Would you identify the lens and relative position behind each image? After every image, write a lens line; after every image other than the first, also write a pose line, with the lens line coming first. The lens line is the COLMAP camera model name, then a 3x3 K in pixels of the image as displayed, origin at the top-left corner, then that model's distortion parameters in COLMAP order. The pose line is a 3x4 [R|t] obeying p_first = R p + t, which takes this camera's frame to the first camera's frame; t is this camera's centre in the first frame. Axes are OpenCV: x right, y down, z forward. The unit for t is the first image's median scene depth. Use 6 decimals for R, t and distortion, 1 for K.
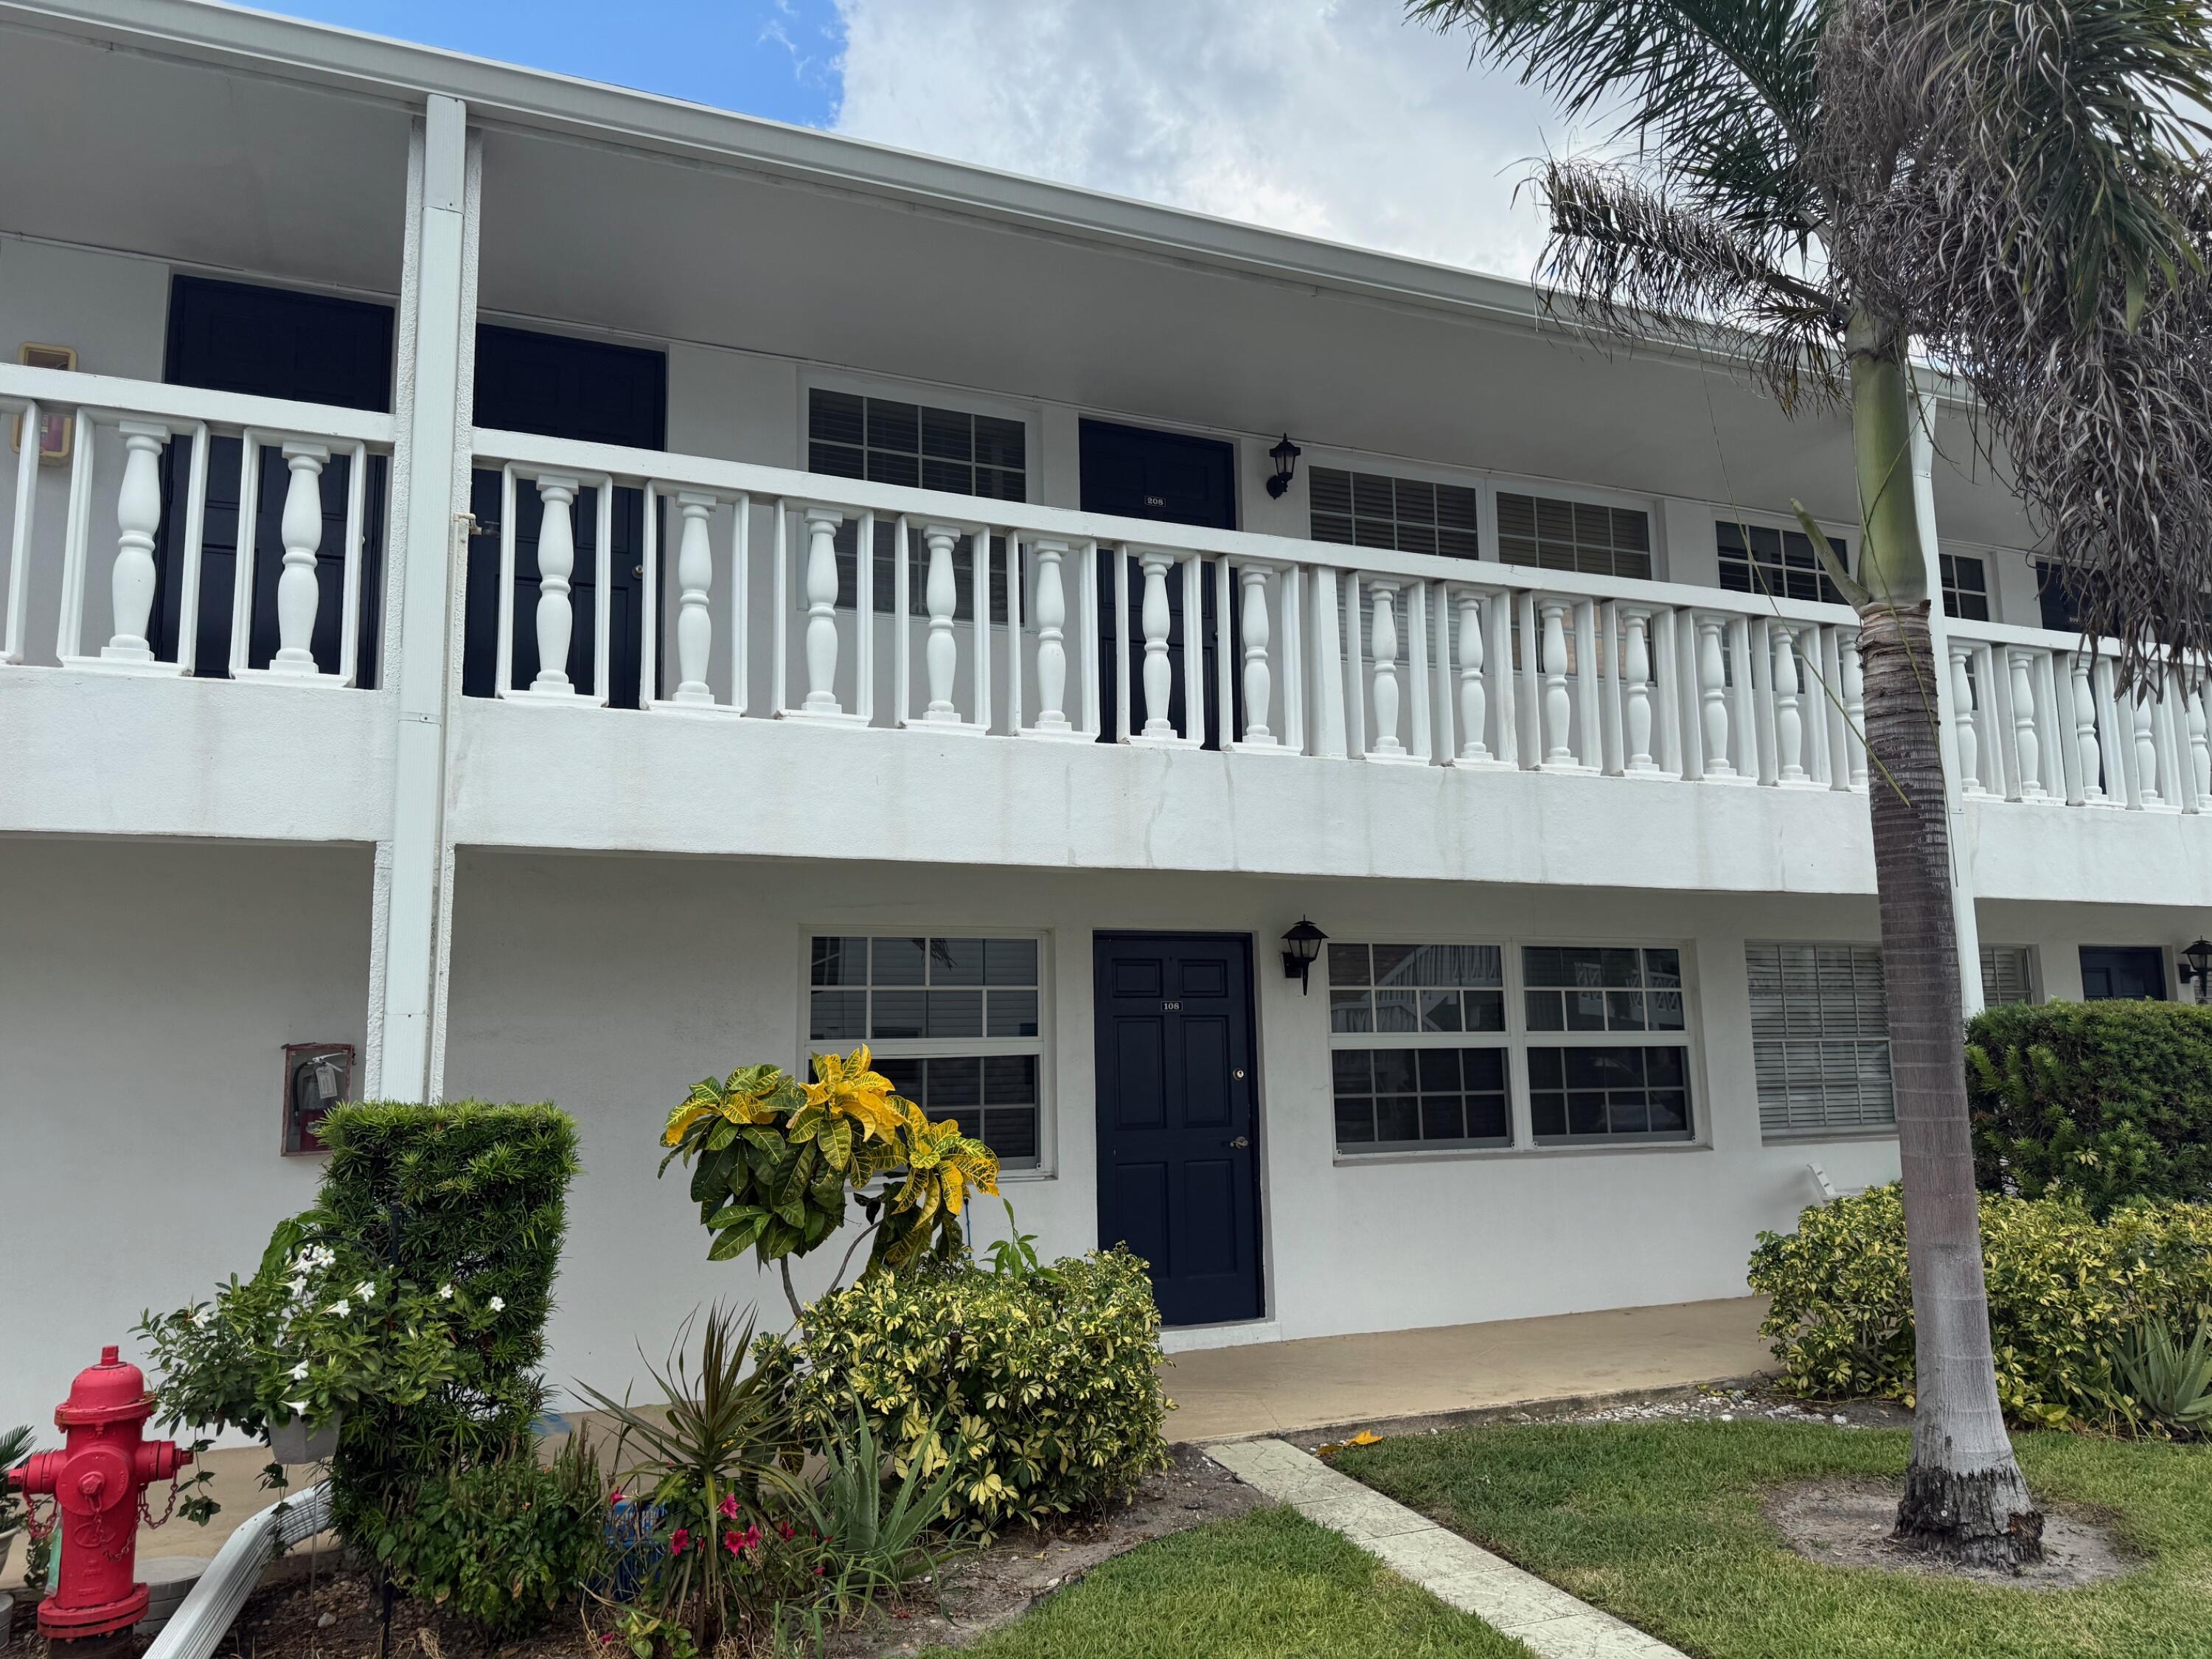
lens RADIAL K [[1614.0, 0, 1108.2], [0, 1614.0, 827.0], [0, 0, 1]] dist [0.019987, -0.017010]
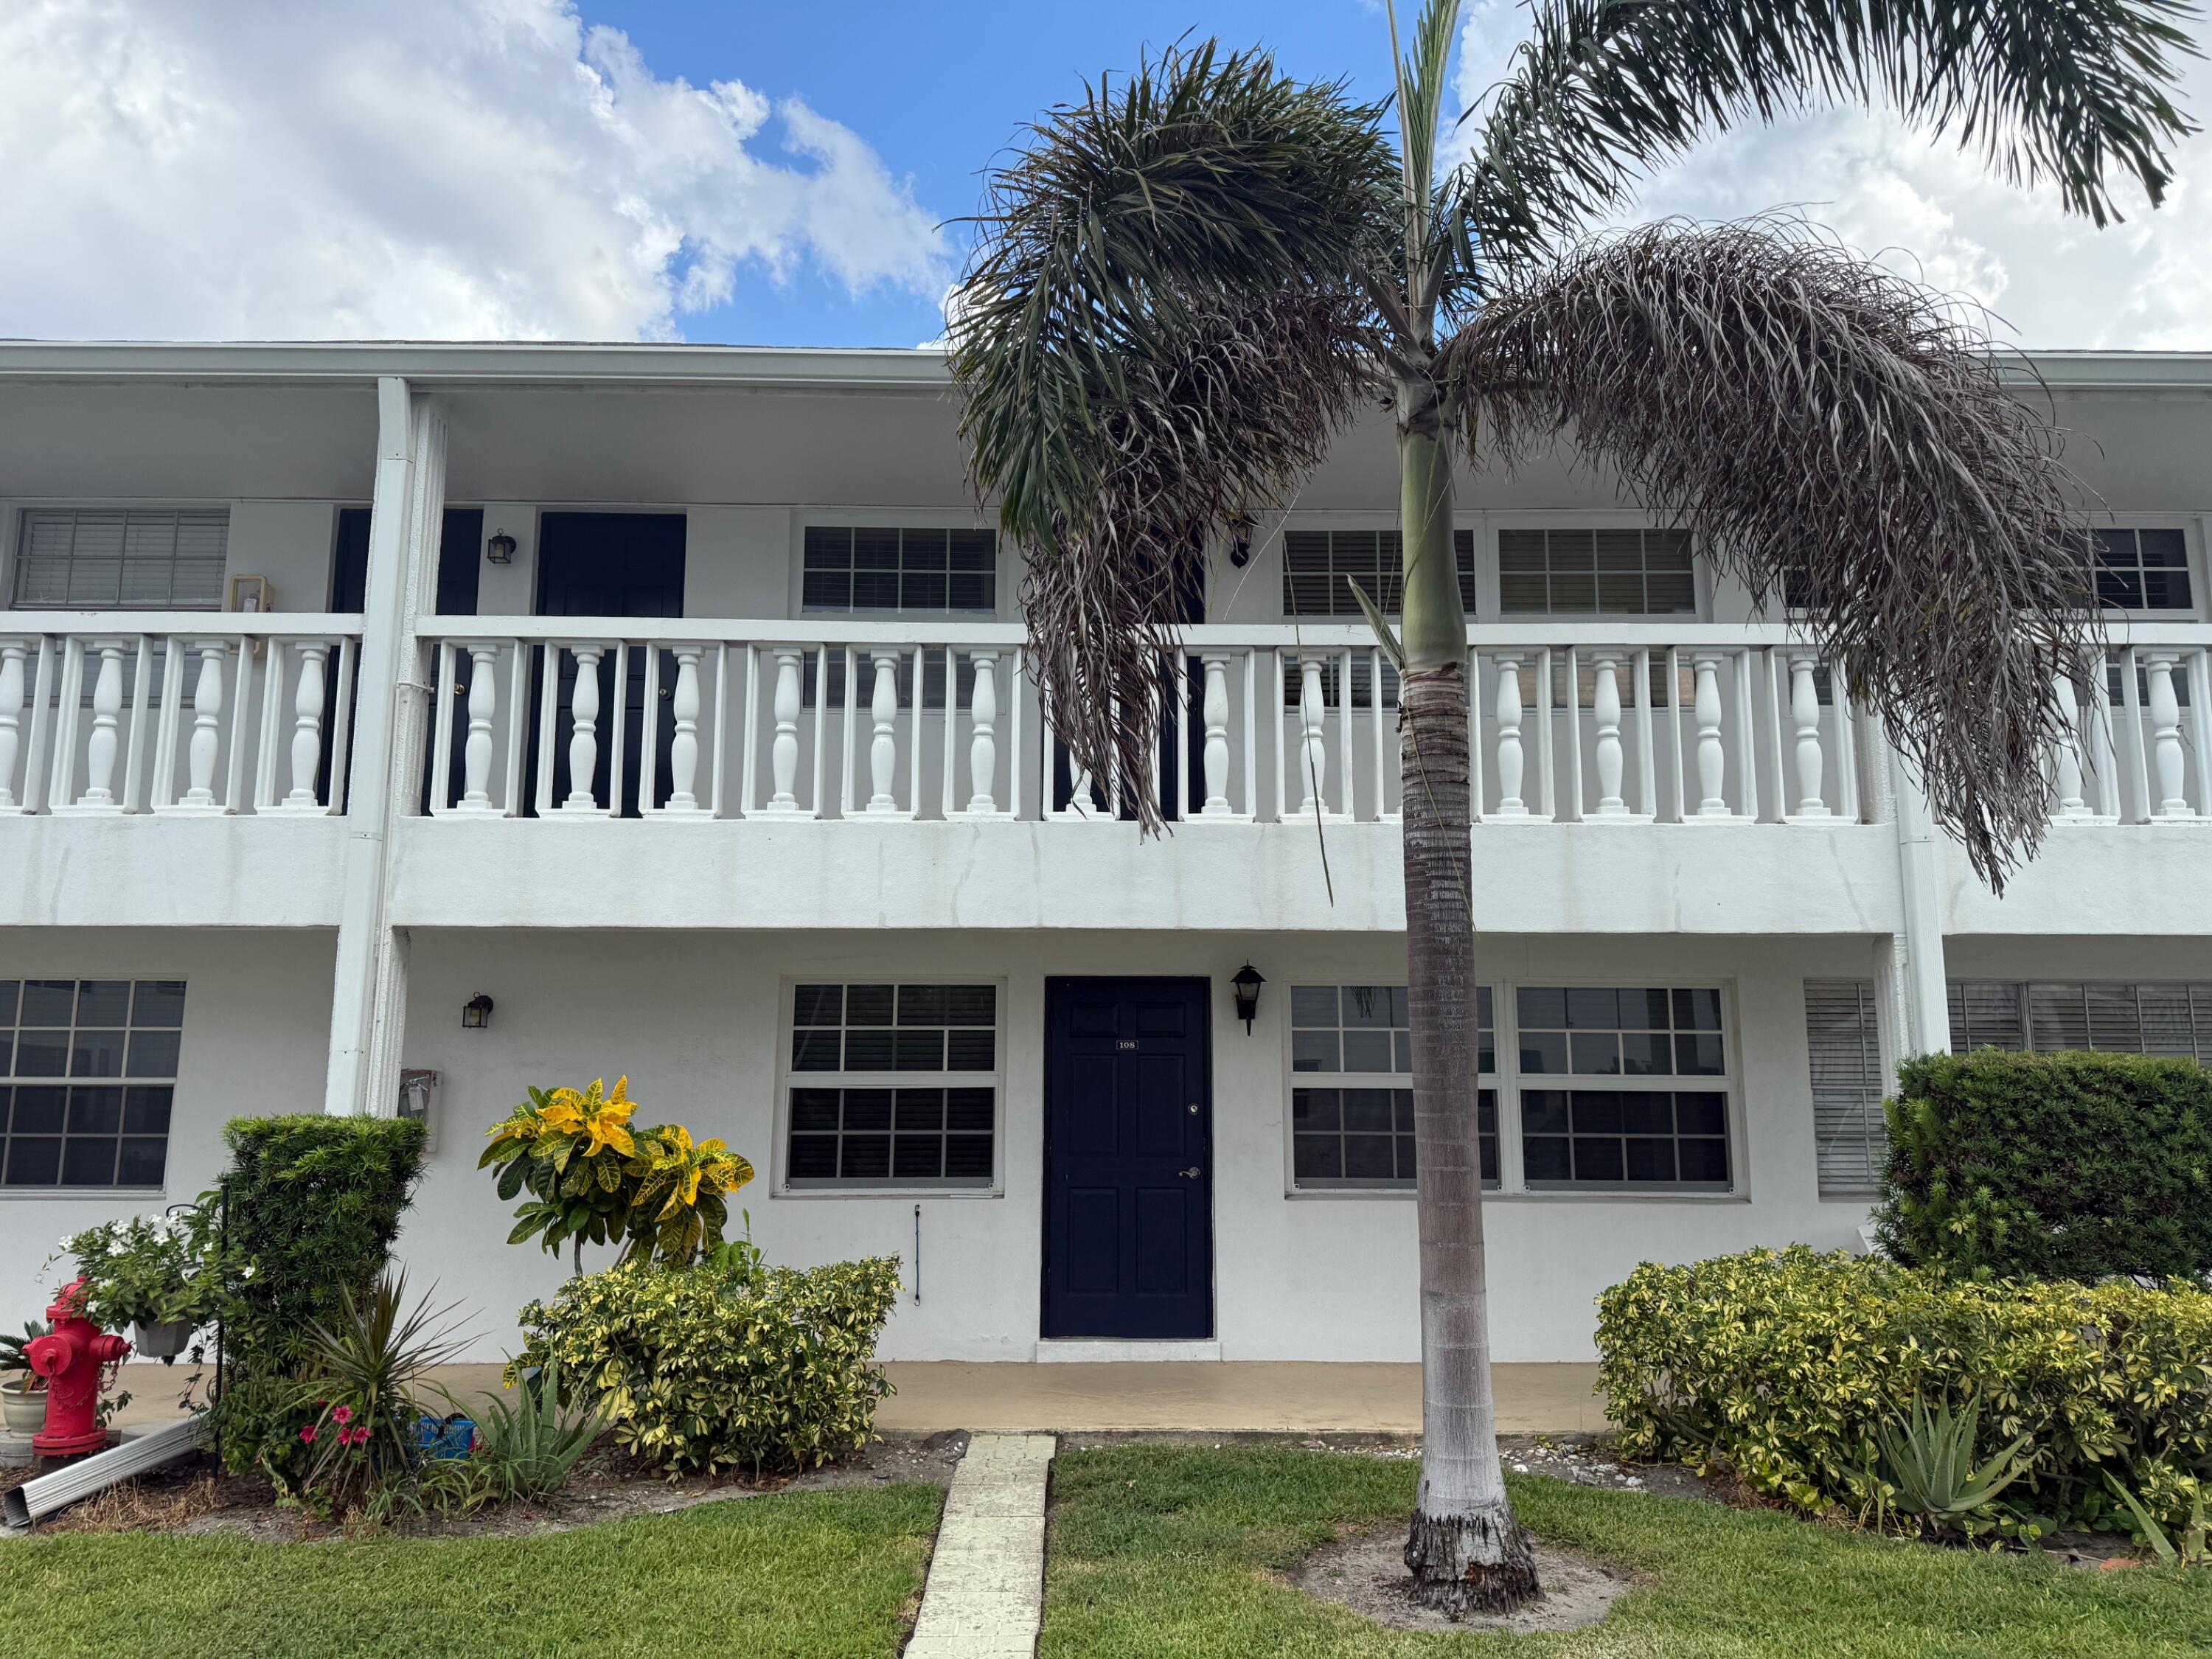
lens RADIAL K [[1614.0, 0, 1104.5], [0, 1614.0, 831.7], [0, 0, 1]] dist [0.019987, -0.017010]
pose [[0.920034, -0.041486, -0.389636, 0.526209], [0.037108, 0.999135, -0.018760, -0.016087], [0.390077, 0.002801, 0.920778, -0.017300]]
